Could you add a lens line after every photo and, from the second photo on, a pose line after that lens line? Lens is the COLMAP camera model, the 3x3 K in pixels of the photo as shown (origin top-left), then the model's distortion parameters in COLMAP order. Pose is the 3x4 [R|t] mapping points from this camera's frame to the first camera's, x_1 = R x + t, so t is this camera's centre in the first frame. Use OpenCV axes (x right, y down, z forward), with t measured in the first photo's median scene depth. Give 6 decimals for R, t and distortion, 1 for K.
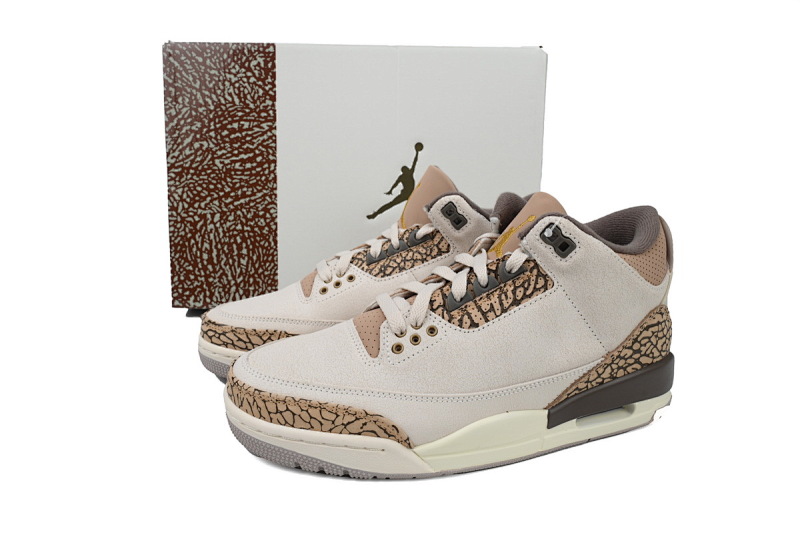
lens RADIAL K [[543.3, 0, 400.0], [0, 543.3, 266.5], [0, 0, 1]] dist [-0.005425, -0.000869]
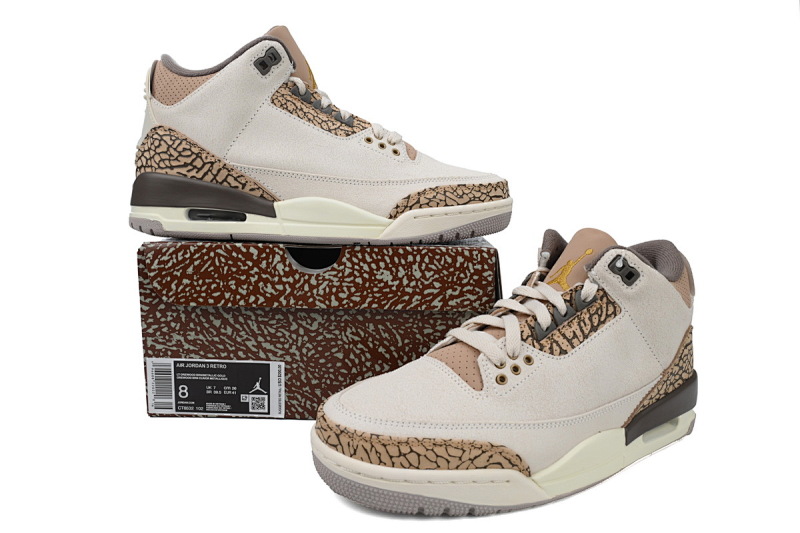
lens RADIAL K [[580.8, 0, 396.3], [0, 580.8, 255.8], [0, 0, 1]] dist [0.005977, 0.002558]
pose [[0.962684, -0.020372, 0.269861, -0.476101], [0.049684, 0.993519, -0.102237, 0.020741], [-0.266029, 0.111830, 0.957456, -0.023157]]
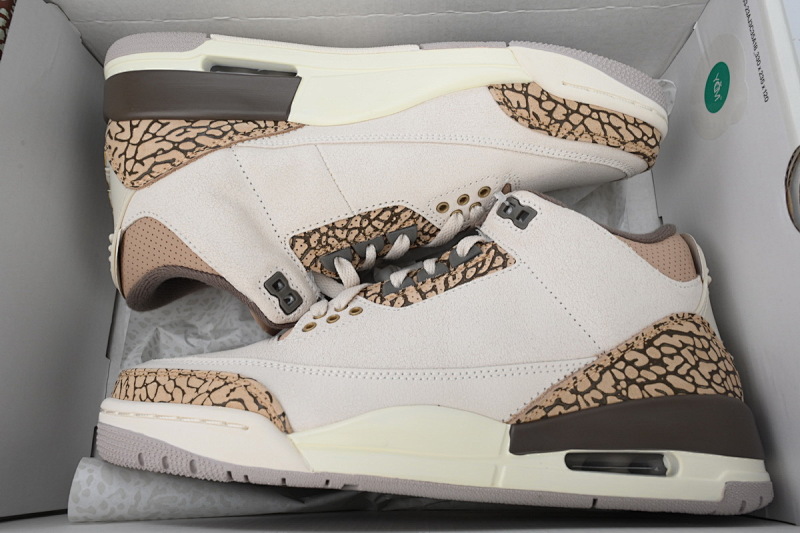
lens RADIAL K [[580.8, 0, 396.3], [0, 580.8, 255.8], [0, 0, 1]] dist [0.005977, 0.002558]
pose [[0.963940, -0.051037, -0.261180, 0.338624], [-0.113832, 0.808044, -0.578020, 0.530990], [0.240546, 0.586907, 0.773096, 0.306303]]
